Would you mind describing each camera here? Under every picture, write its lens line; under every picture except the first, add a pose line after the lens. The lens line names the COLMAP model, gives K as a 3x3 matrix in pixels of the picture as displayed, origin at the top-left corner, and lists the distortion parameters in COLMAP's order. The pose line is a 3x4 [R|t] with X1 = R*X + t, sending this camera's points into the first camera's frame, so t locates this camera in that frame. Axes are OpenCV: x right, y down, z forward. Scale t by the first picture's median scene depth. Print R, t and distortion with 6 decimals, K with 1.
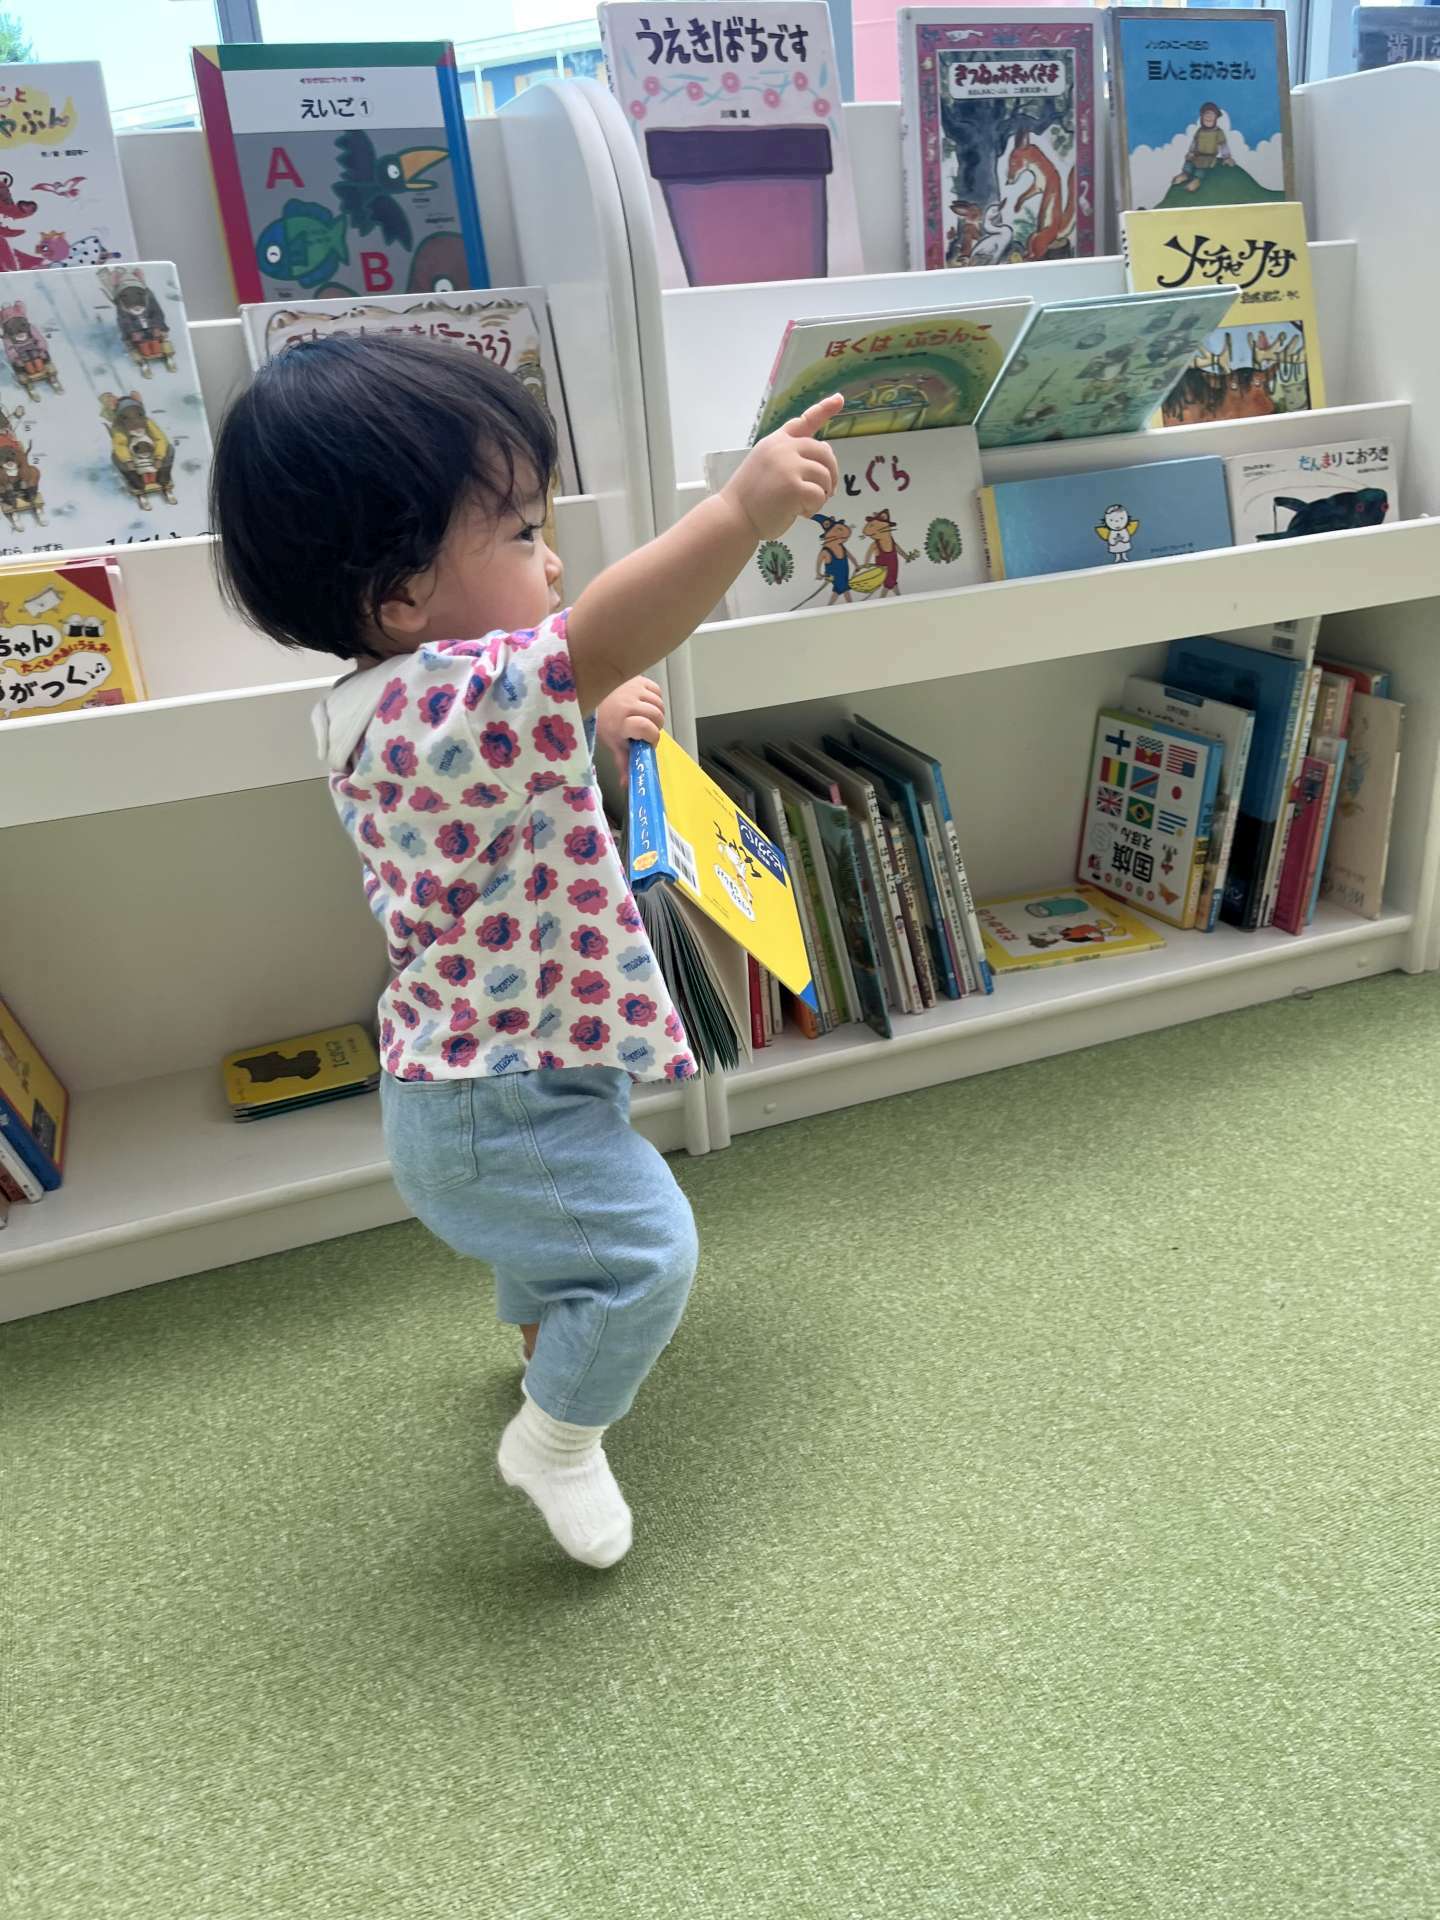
lens RADIAL K [[1450.1, 0, 720.0], [0, 1450.1, 960.0], [0, 0, 1]] dist [0.117493, -0.179244]
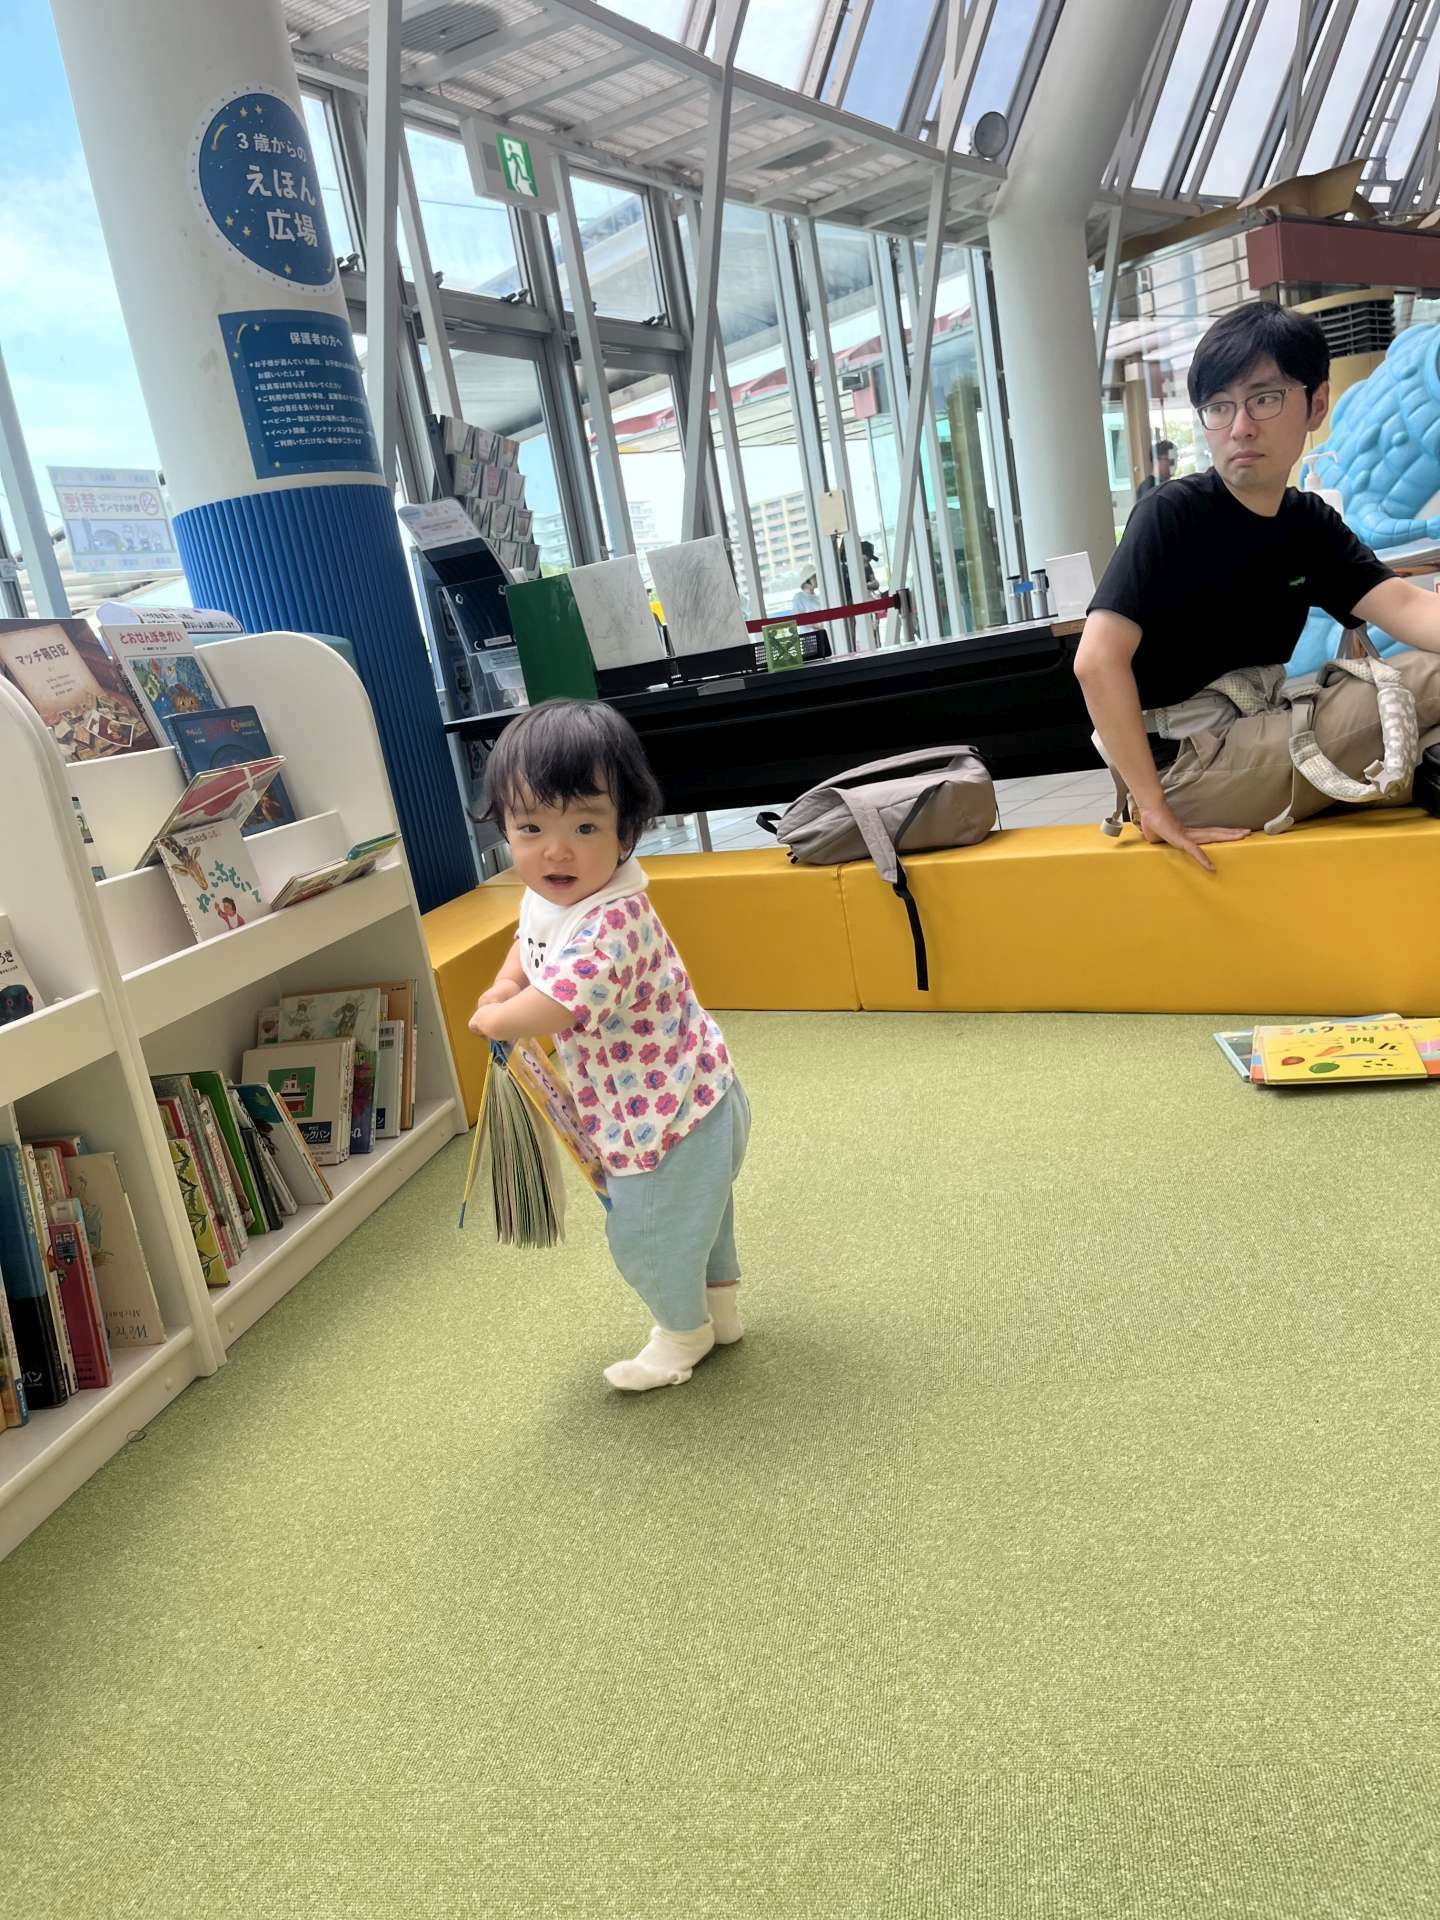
lens RADIAL K [[1450.1, 0, 720.0], [0, 1450.1, 960.0], [0, 0, 1]] dist [0.117493, -0.179244]
pose [[0.526017, -0.190177, 0.828939, -0.205793], [0.463473, 0.881332, -0.091907, 0.015355], [-0.713092, 0.432535, 0.551737, -0.008302]]
